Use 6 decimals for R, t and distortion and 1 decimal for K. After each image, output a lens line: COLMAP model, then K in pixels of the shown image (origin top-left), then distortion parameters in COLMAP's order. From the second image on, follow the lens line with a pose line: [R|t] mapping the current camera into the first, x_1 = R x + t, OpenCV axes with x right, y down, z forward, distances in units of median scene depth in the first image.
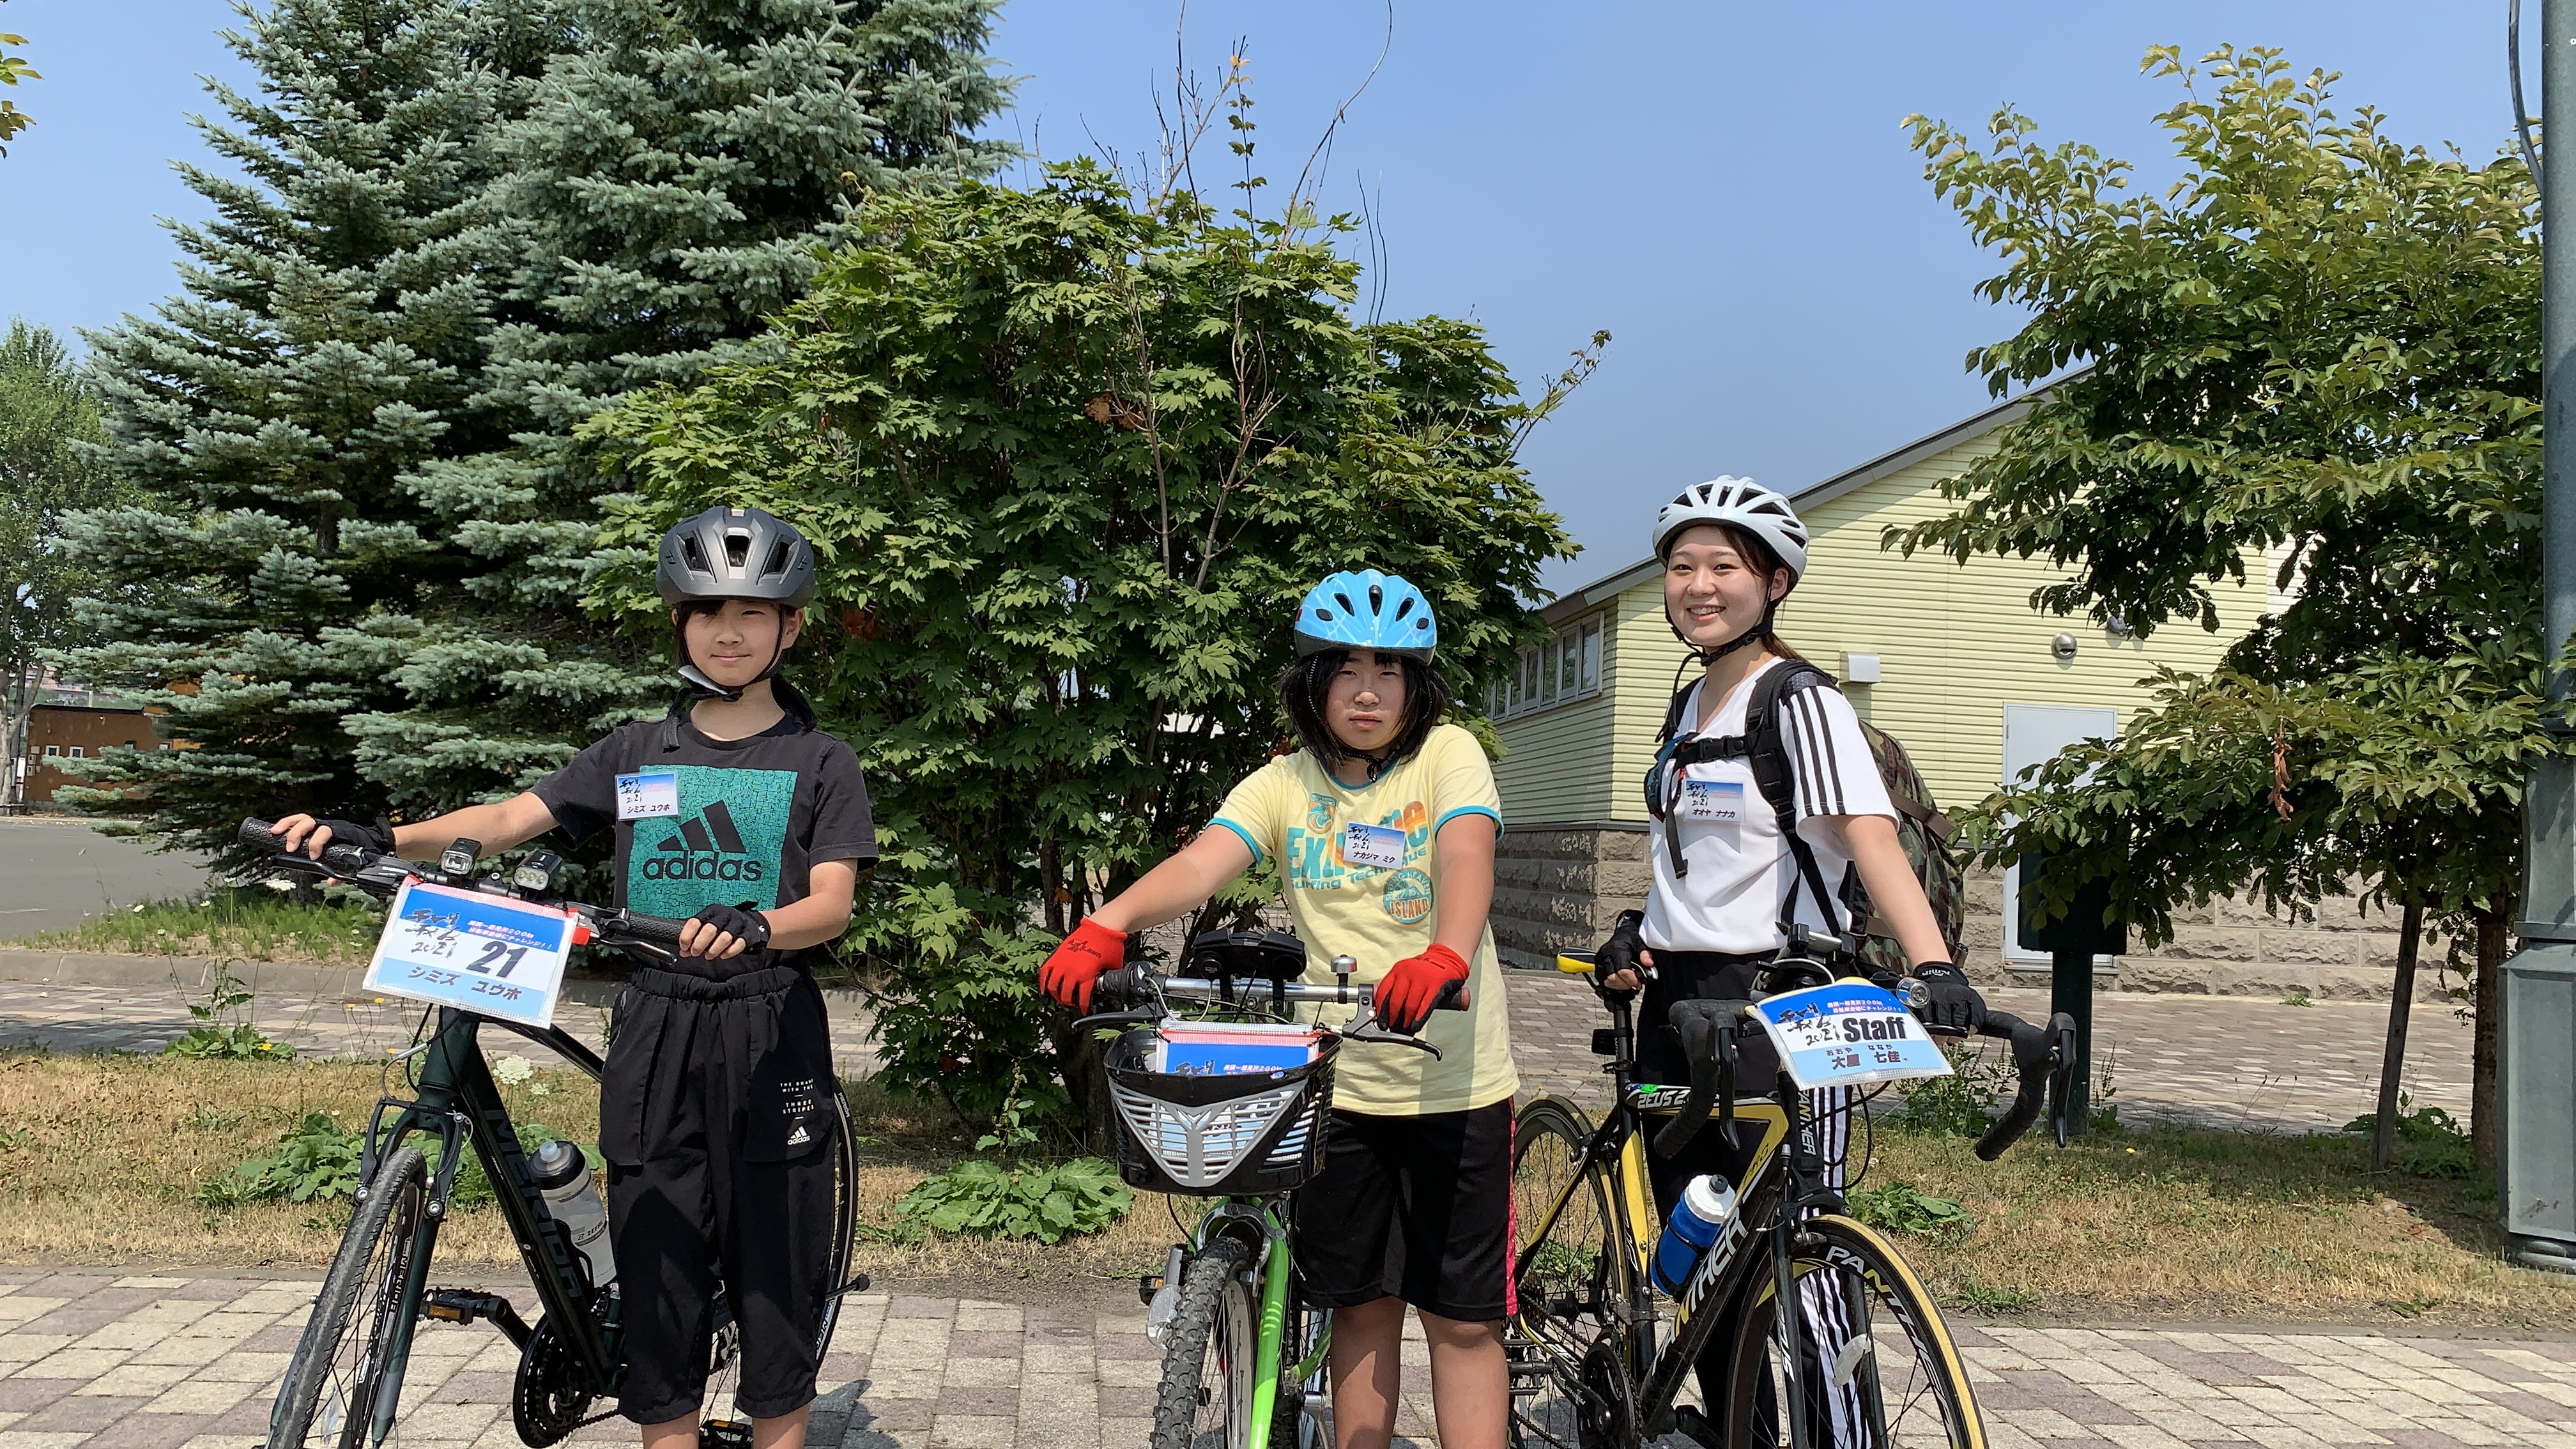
lens RADIAL K [[2144.9, 0, 1301.0], [0, 2144.9, 699.0], [0, 0, 1]] dist [-0.001089, 0.011616]
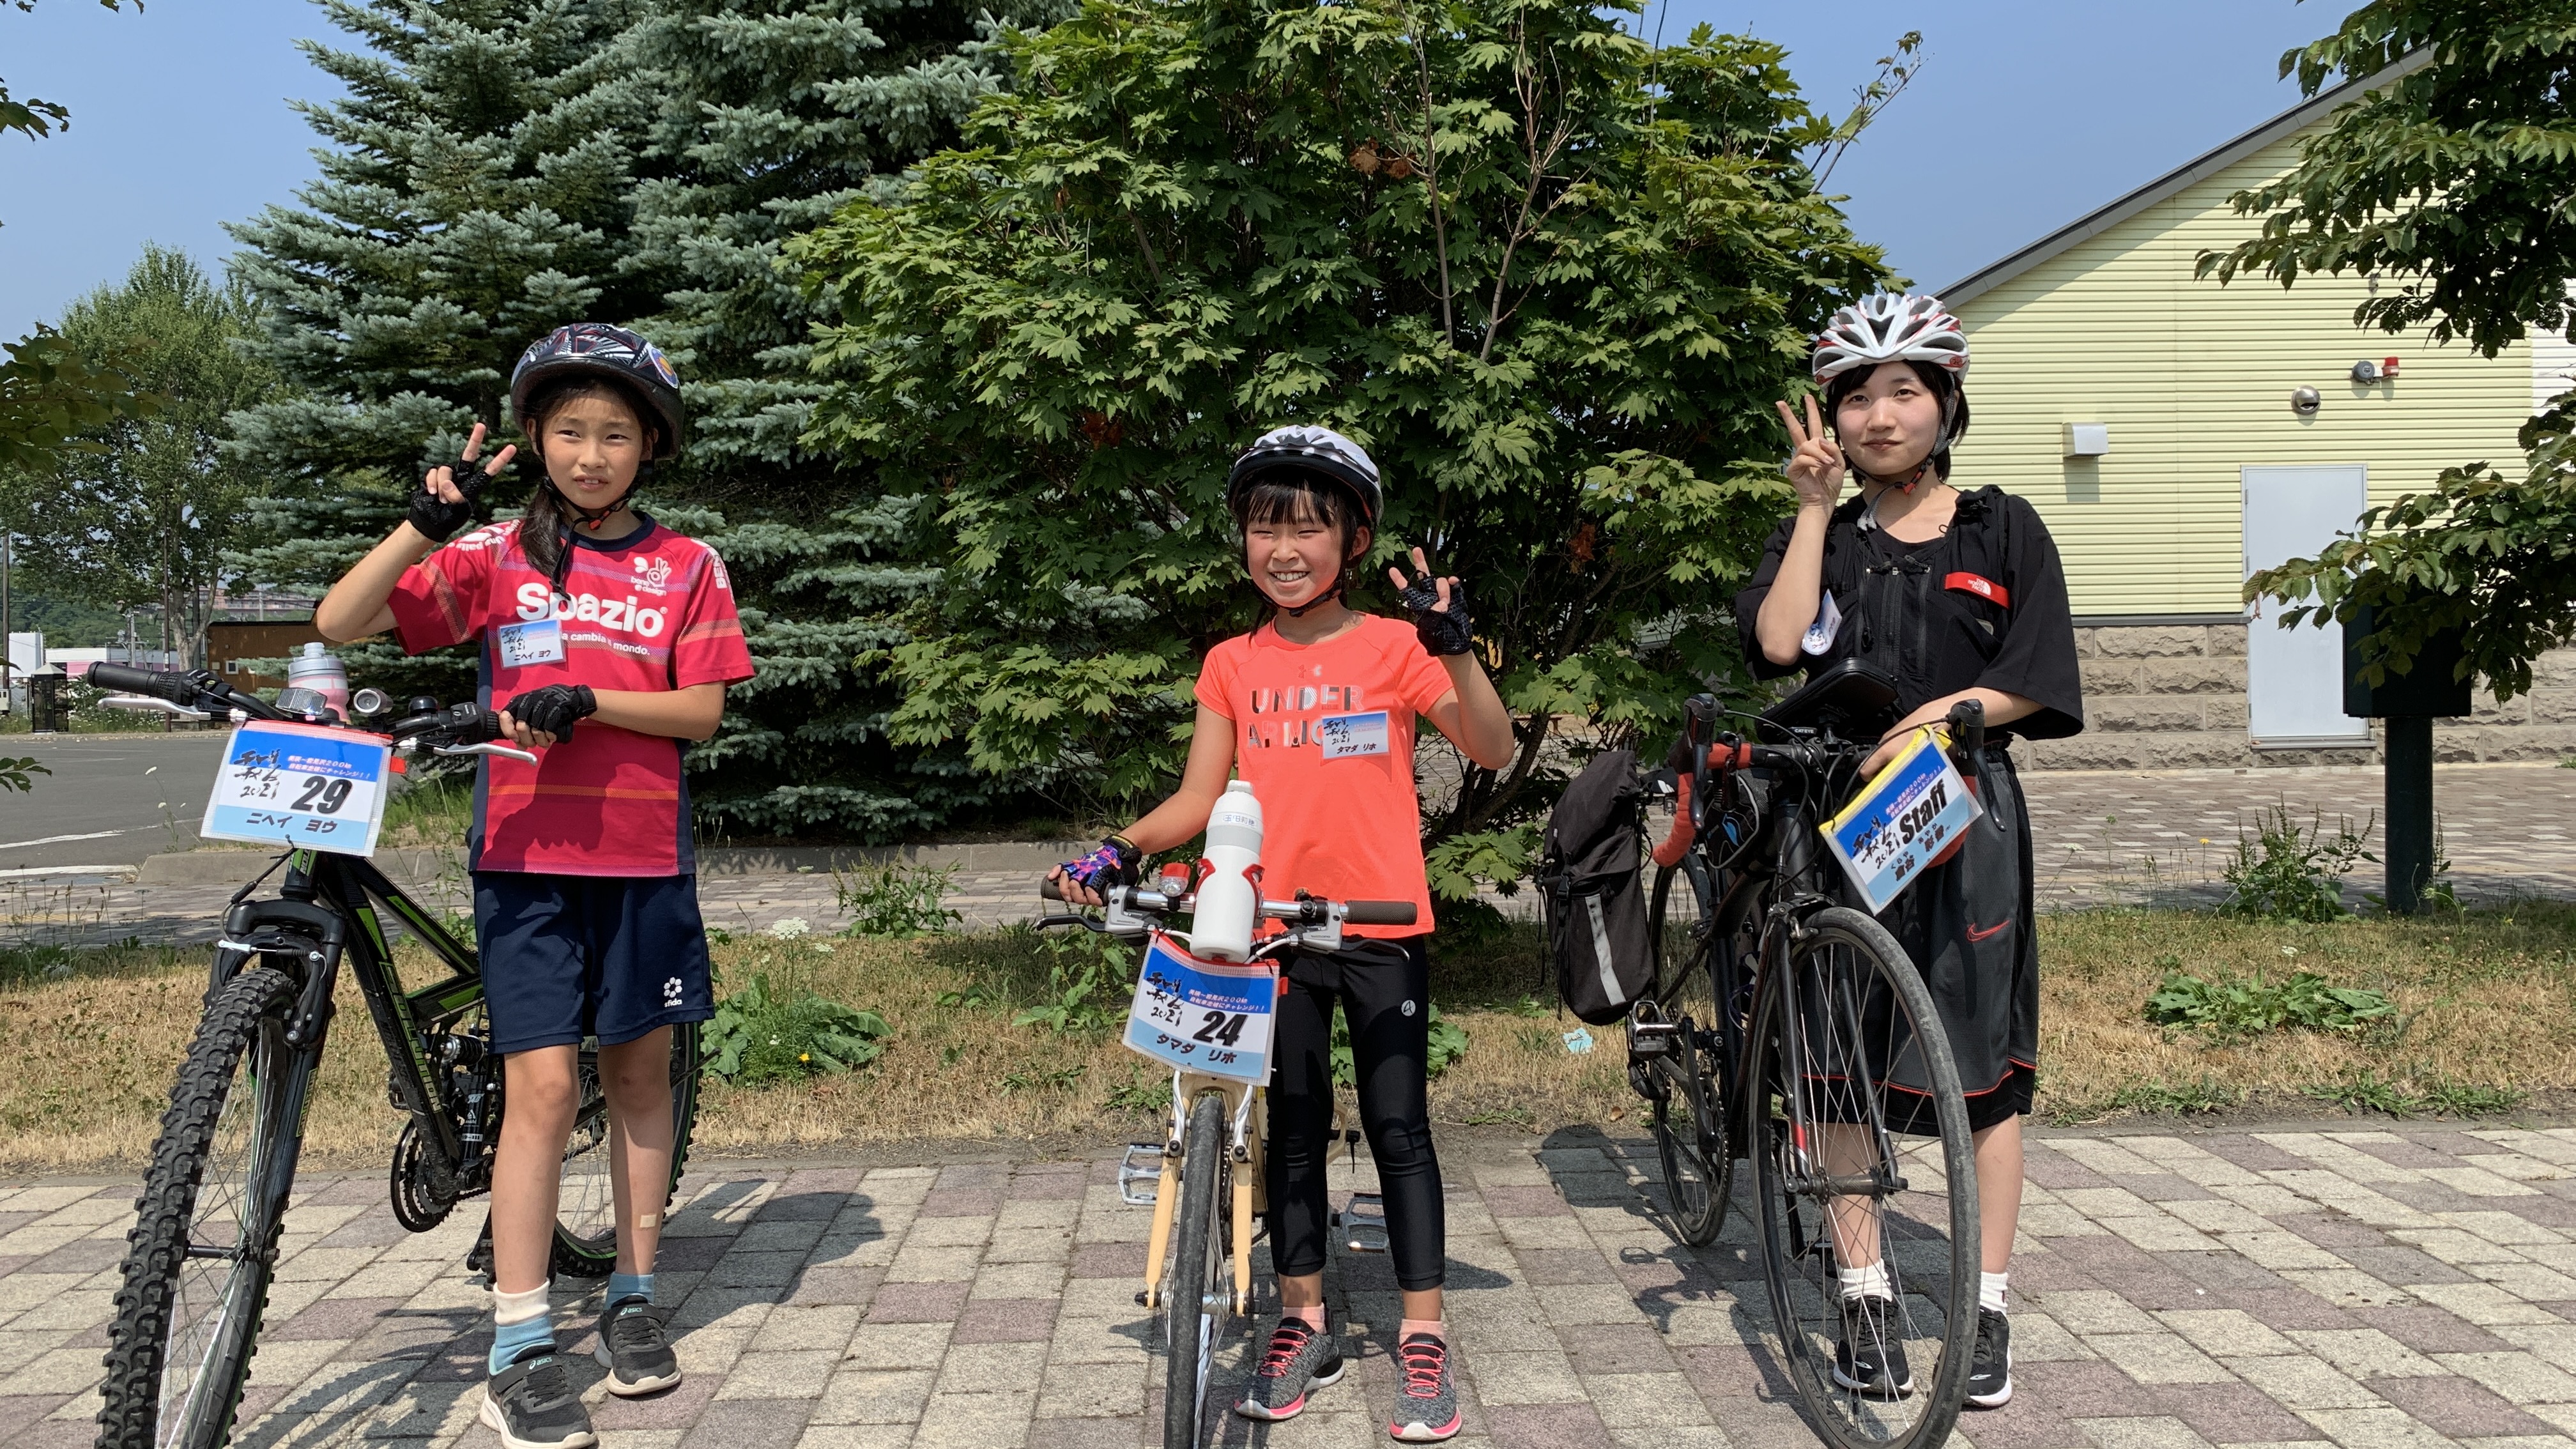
lens RADIAL K [[2142.1, 0, 1282.0], [0, 2142.1, 718.3], [0, 0, 1]] dist [0.004125, 0.001448]
pose [[0.995264, -0.063963, -0.073204, -0.033337], [0.069824, 0.994304, 0.080527, 0.008235], [0.067637, -0.085257, 0.994061, 0.042988]]
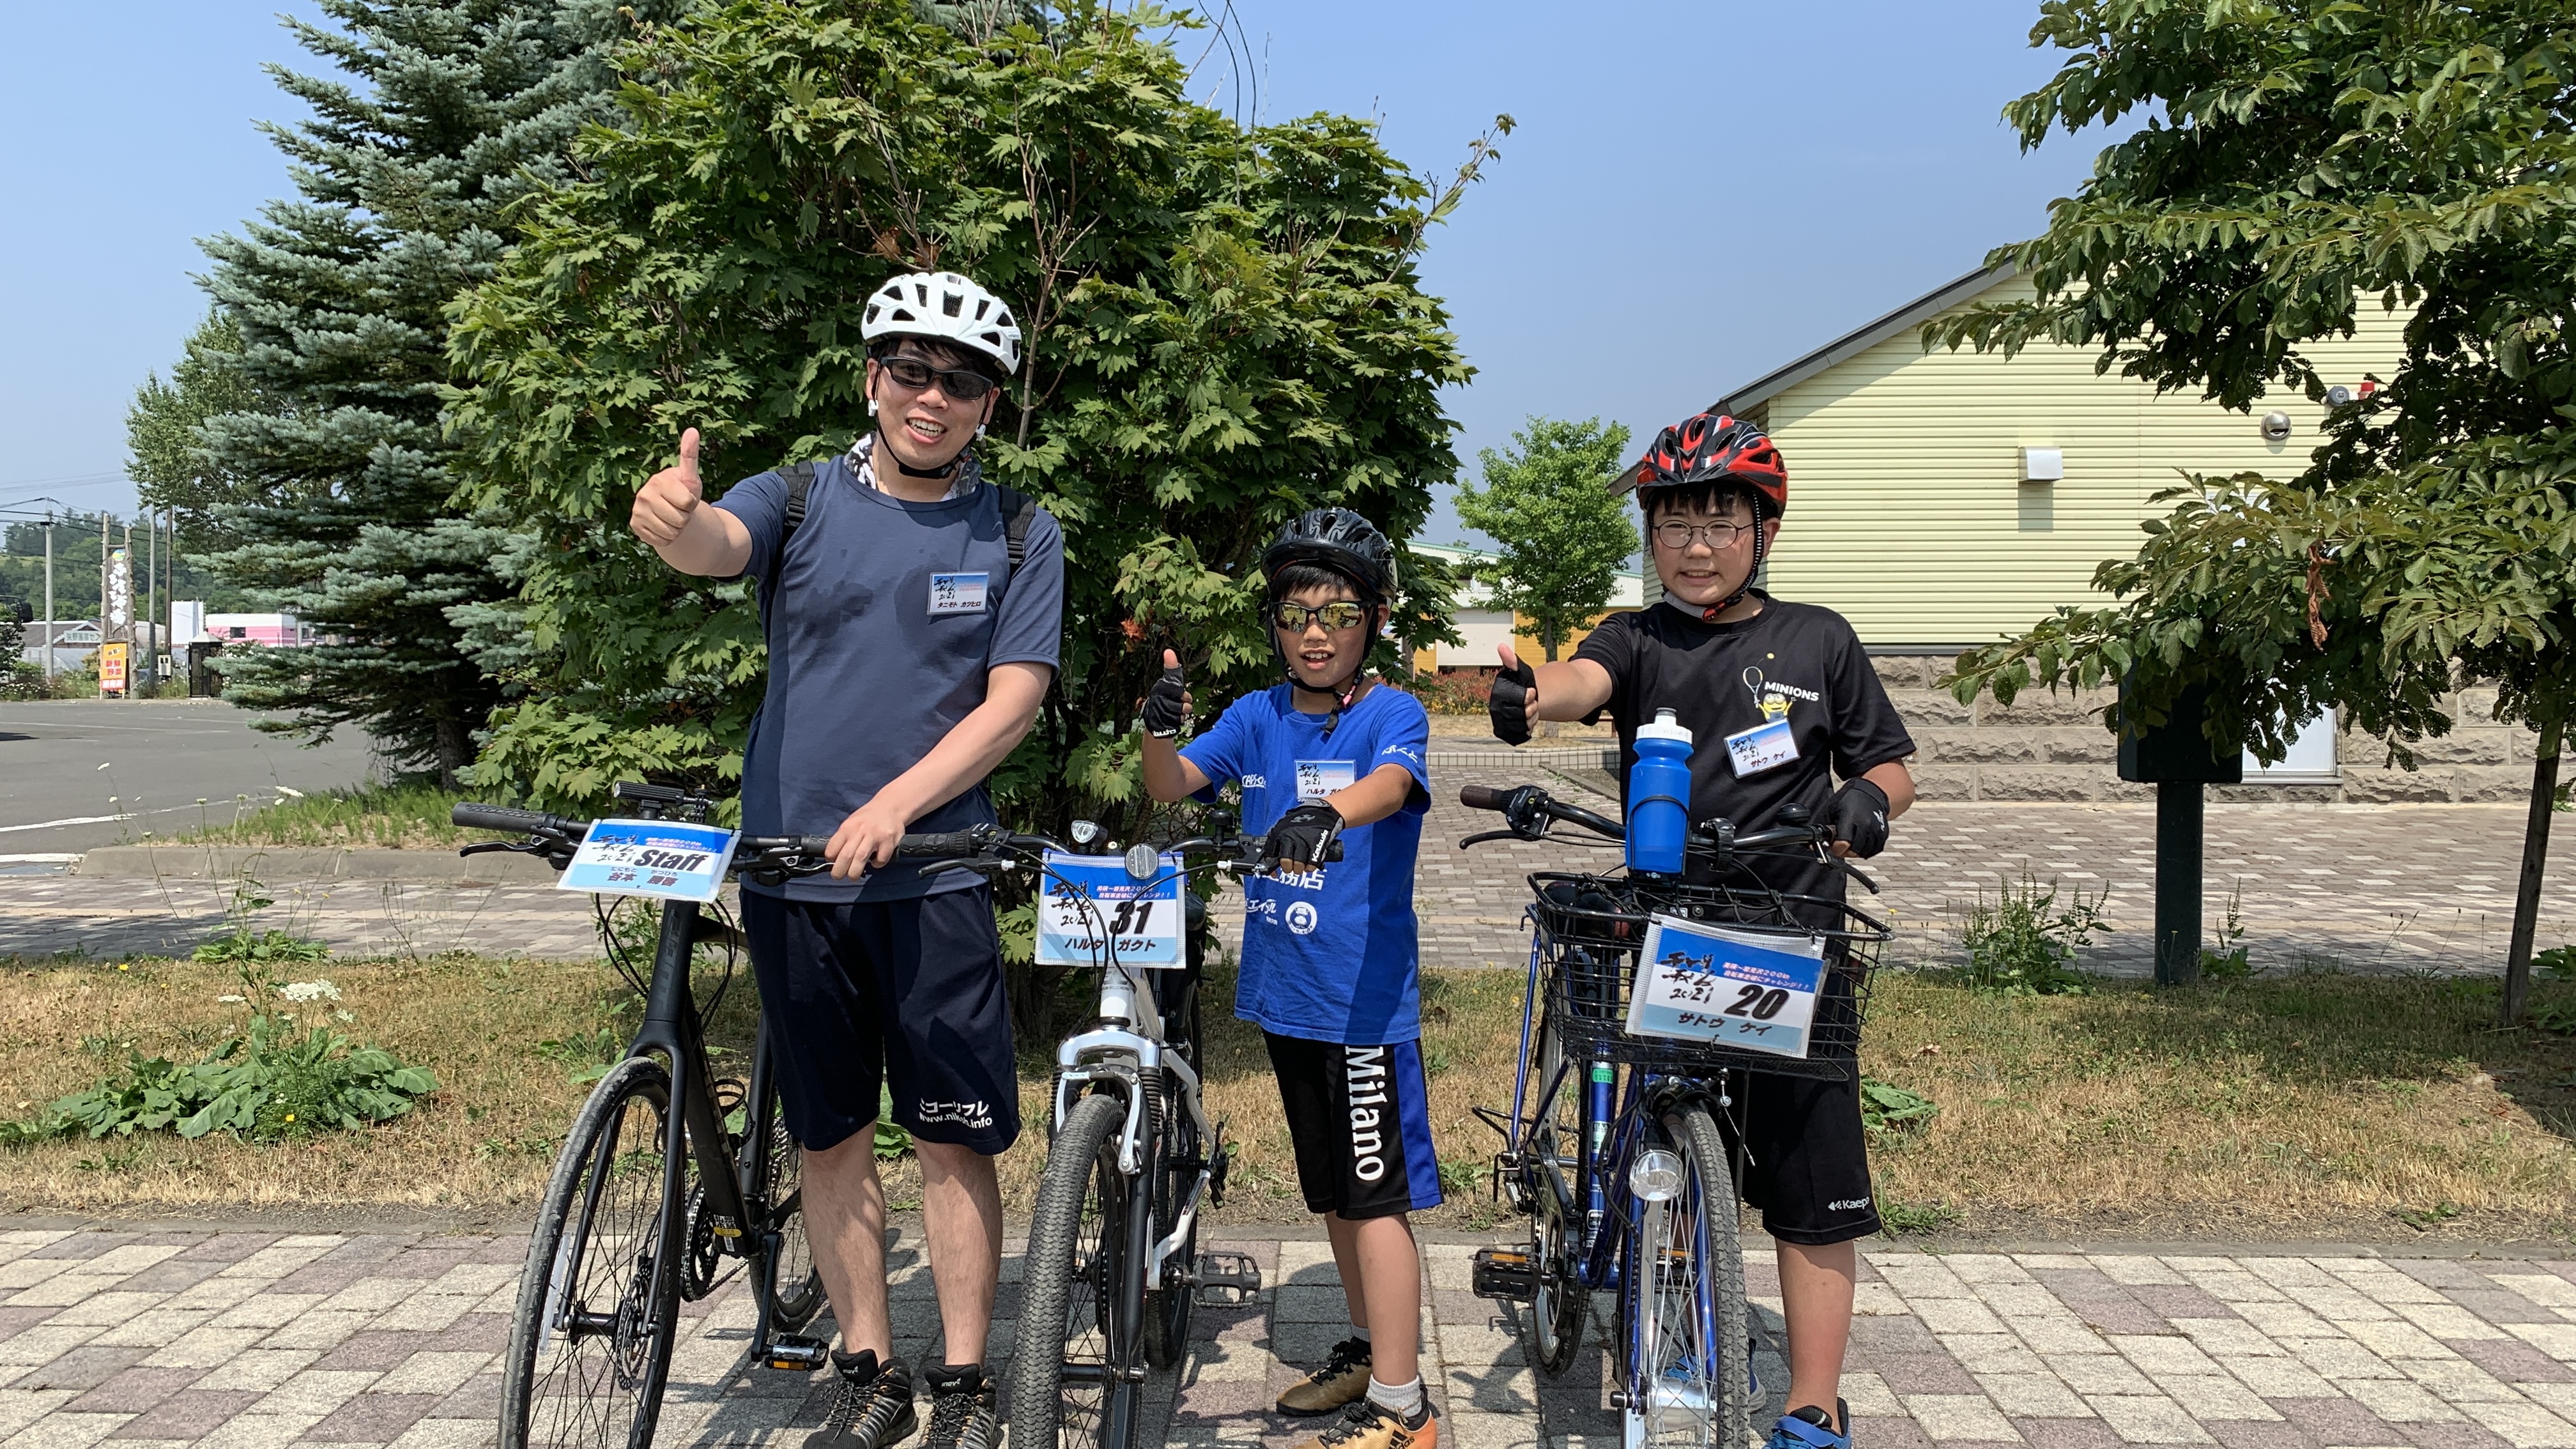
lens RADIAL K [[2135.1, 0, 1265.8], [0, 2135.1, 717.3], [0, 0, 1]] dist [0.007075, 0.002685]
pose [[0.988085, -0.043869, -0.147528, 0.079701], [0.056707, 0.994854, 0.083967, -0.002898], [0.143085, -0.091332, 0.985487, 0.051464]]
